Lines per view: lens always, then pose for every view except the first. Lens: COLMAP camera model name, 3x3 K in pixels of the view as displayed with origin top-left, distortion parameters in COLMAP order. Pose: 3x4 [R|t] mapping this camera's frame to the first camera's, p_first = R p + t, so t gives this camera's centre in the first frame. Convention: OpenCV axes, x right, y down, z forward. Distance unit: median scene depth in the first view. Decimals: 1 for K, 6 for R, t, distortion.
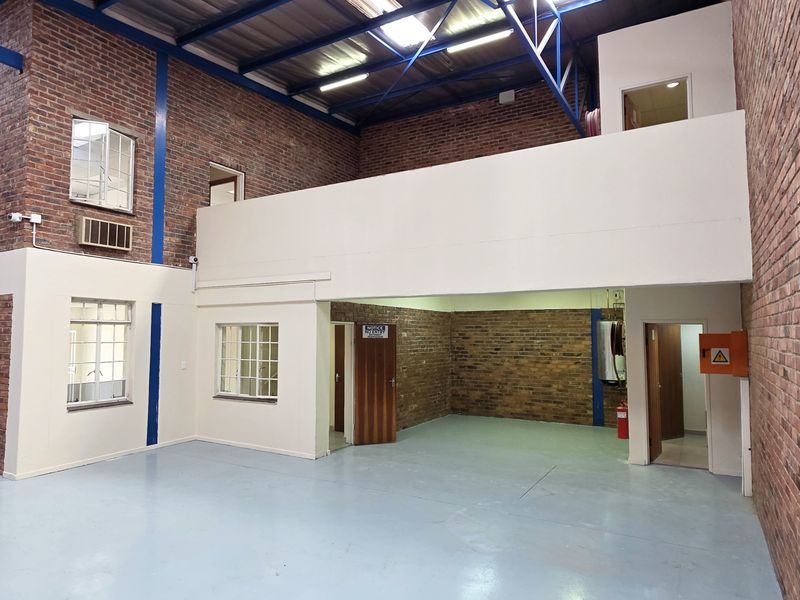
lens RADIAL K [[520.7, 0, 400.0], [0, 520.7, 300.0], [0, 0, 1]] dist [0.000801, 0.000009]
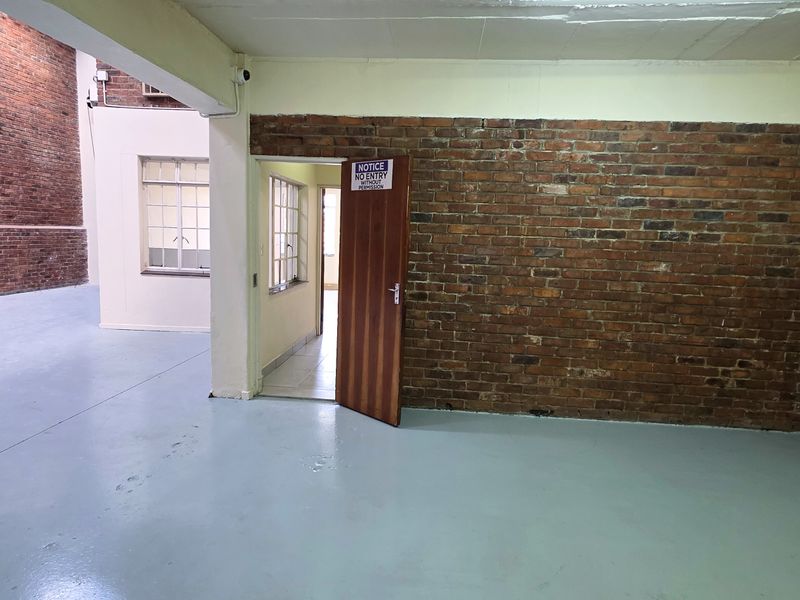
lens RADIAL K [[520.7, 0, 400.0], [0, 520.7, 300.0], [0, 0, 1]] dist [0.000801, 0.000009]
pose [[0.418829, 0.129884, -0.898728, 0.395358], [0.025630, 0.987633, 0.154677, 0.103022], [0.907703, -0.087817, 0.410321, 0.876003]]
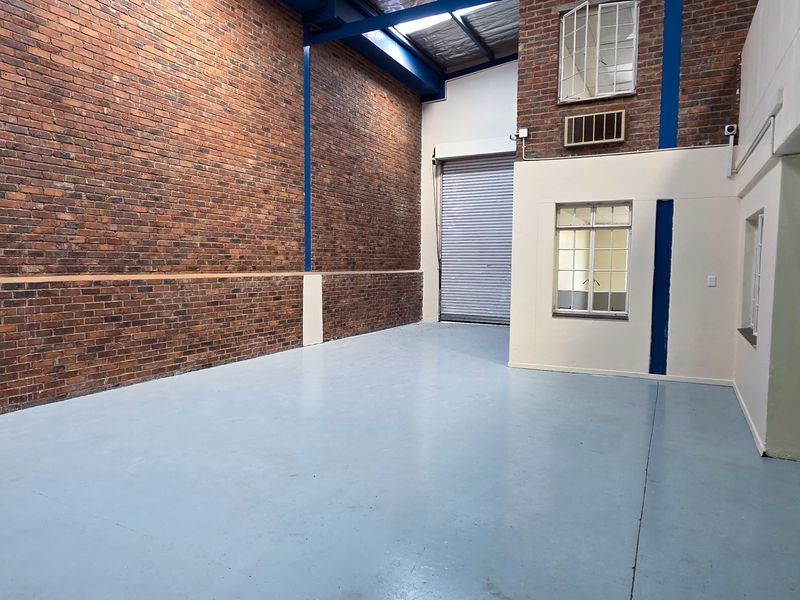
lens RADIAL K [[520.7, 0, 400.0], [0, 520.7, 300.0], [0, 0, 1]] dist [0.000801, 0.000009]
pose [[0.036628, 0.069706, -0.996895, 0.313716], [0.063054, 0.995415, 0.071920, 0.075495], [0.997338, -0.065492, 0.032065, 0.564795]]
